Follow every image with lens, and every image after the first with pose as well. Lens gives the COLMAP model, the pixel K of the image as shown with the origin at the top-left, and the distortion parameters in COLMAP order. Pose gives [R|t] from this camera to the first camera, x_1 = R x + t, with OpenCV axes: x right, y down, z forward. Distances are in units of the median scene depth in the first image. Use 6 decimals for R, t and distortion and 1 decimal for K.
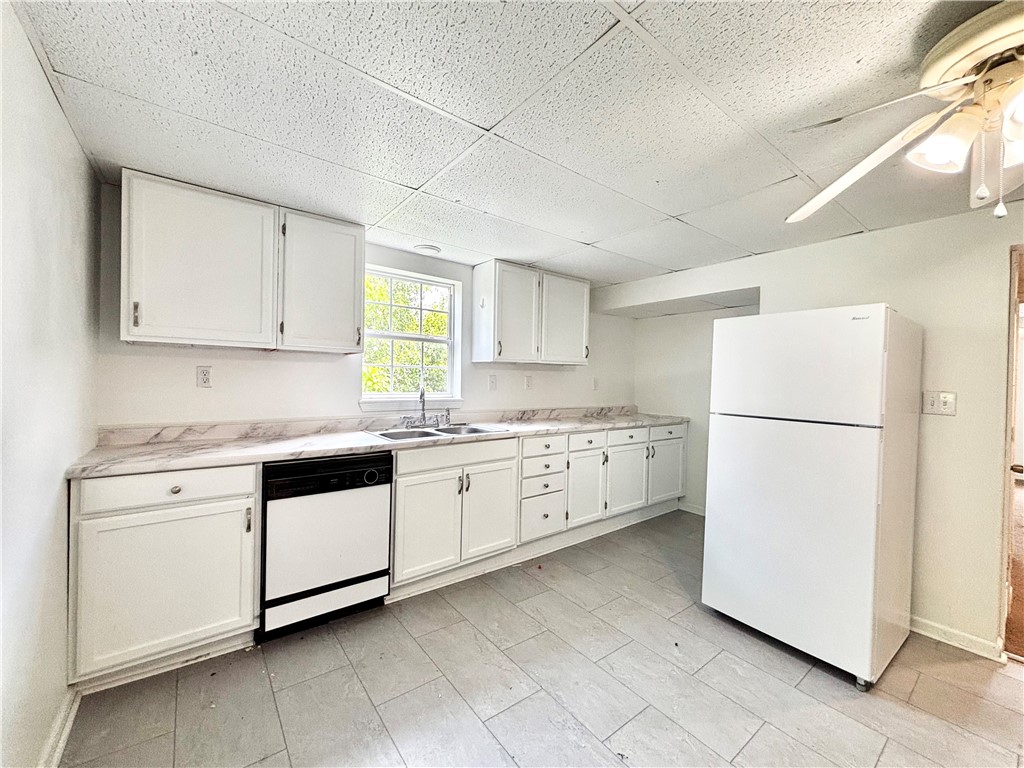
lens RADIAL K [[410.5, 0, 510.6], [0, 410.5, 381.8], [0, 0, 1]] dist [-0.001820, -0.000122]
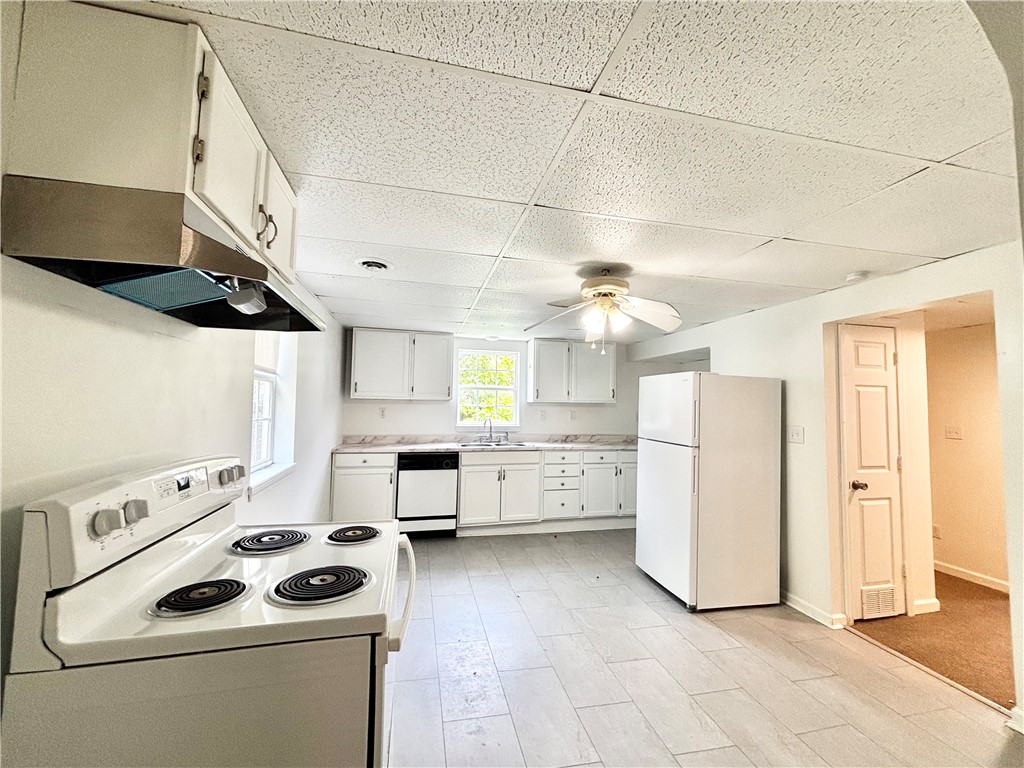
lens RADIAL K [[410.1, 0, 512.5], [0, 410.1, 378.9], [0, 0, 1]] dist [0.000385, -0.000276]
pose [[0.909778, -0.030130, -0.413999, 0.727114], [-0.002163, 0.997005, -0.077313, -0.024427], [0.415089, 0.071233, 0.906988, -0.635891]]
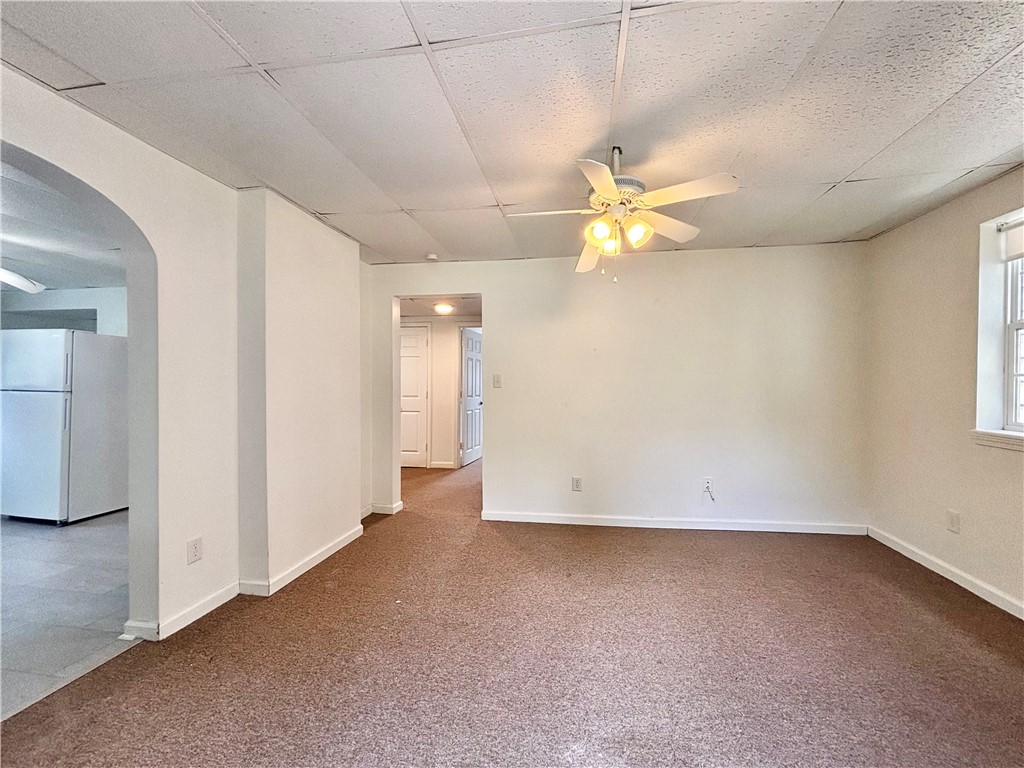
lens RADIAL K [[410.1, 0, 512.5], [0, 410.1, 378.9], [0, 0, 1]] dist [0.000385, -0.000276]
pose [[0.685686, -0.025858, 0.727438, 0.737746], [0.023701, 0.999632, 0.013194, 0.058651], [-0.727511, 0.008194, 0.686047, -1.509561]]
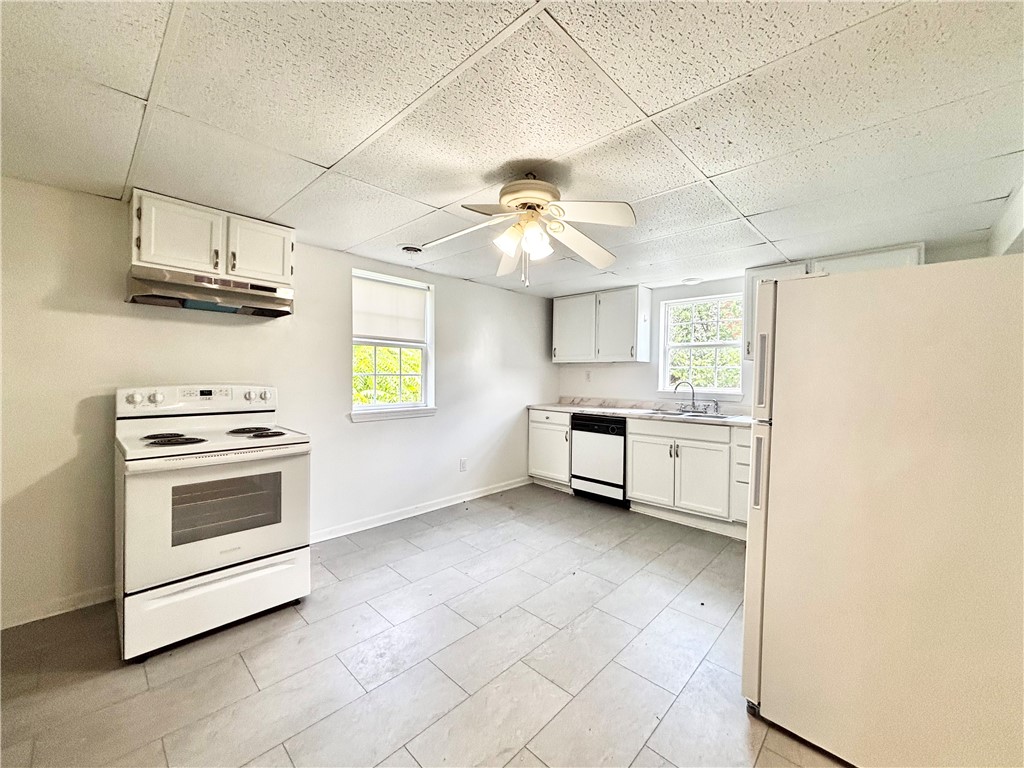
lens RADIAL K [[410.1, 0, 512.5], [0, 410.1, 378.9], [0, 0, 1]] dist [0.000385, -0.000276]
pose [[0.150210, -0.007641, -0.988625, 1.325882], [-0.013924, 0.999855, -0.009843, 0.028307], [0.988556, 0.015245, 0.150081, 0.270641]]
